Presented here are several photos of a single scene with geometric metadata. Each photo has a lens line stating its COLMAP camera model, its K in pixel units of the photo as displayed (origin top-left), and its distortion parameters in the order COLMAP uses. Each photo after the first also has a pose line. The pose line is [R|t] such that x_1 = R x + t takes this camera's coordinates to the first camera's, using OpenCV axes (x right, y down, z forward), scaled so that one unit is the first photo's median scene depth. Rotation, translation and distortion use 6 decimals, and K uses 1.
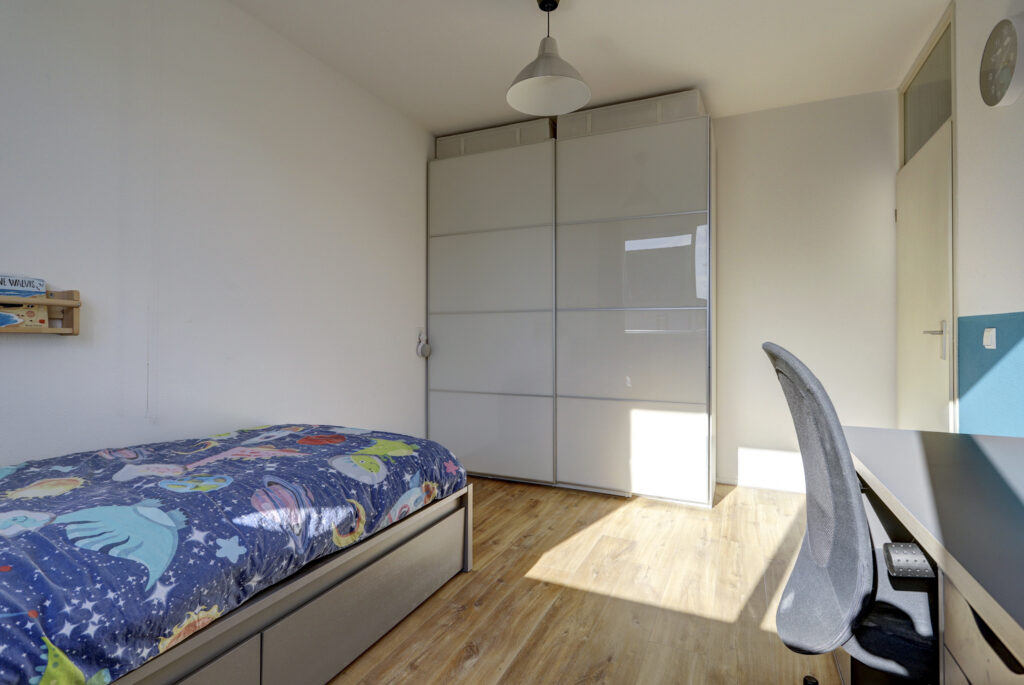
lens RADIAL K [[489.4, 0, 515.7], [0, 489.4, 339.8], [0, 0, 1]] dist [-0.000798, -0.000235]
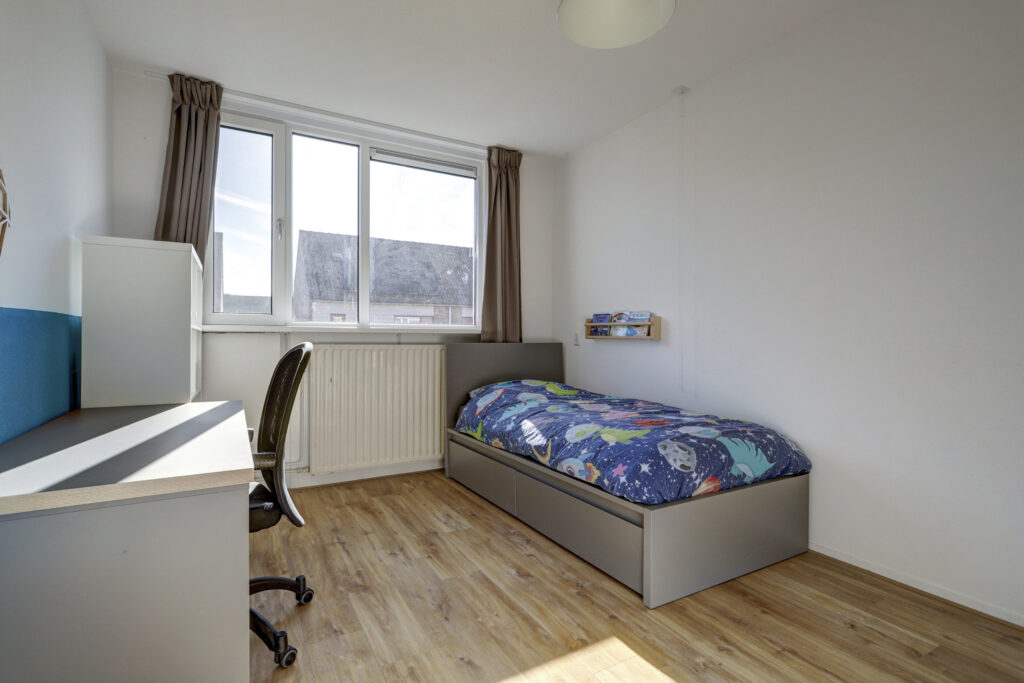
lens RADIAL K [[489.4, 0, 515.7], [0, 489.4, 338.8], [0, 0, 1]] dist [-0.000798, -0.000235]
pose [[-0.577761, -0.001921, -0.816204, 0.933290], [-0.005179, 0.999986, 0.001313, -0.012808], [0.816189, 0.004986, -0.577763, 1.606990]]
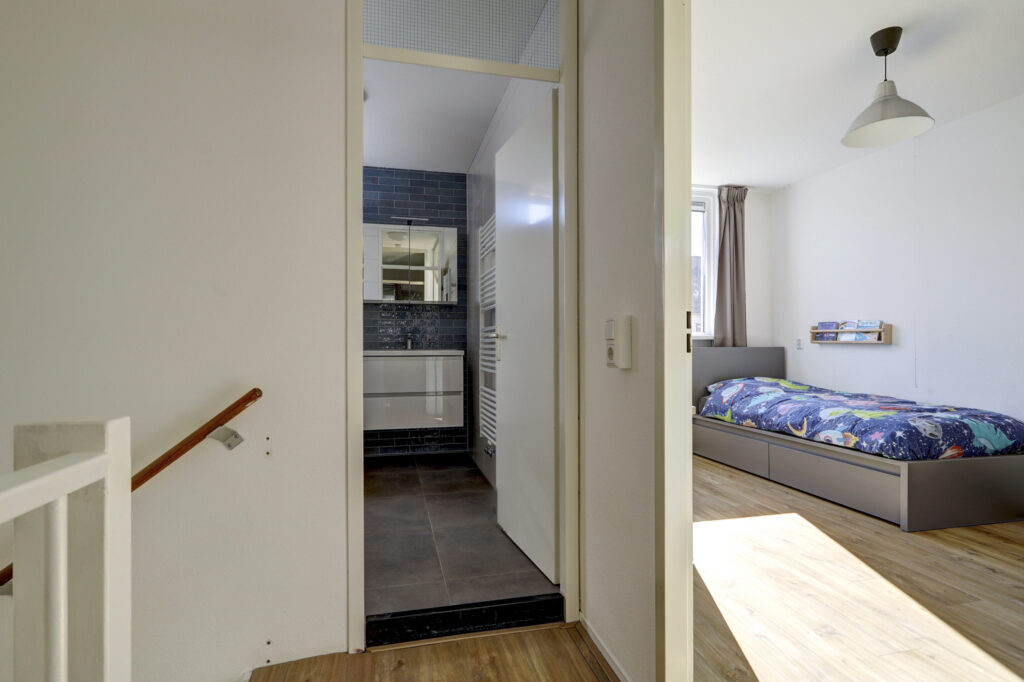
lens RADIAL K [[508.3, 0, 512.0], [0, 508.3, 341.0], [0, 0, 1]] dist [0.001900, 0.000641]
pose [[-0.784053, -0.006210, -0.620663, 1.840547], [-0.003461, 0.999978, -0.005634, -0.003885], [0.620684, -0.002269, -0.784057, 1.713466]]
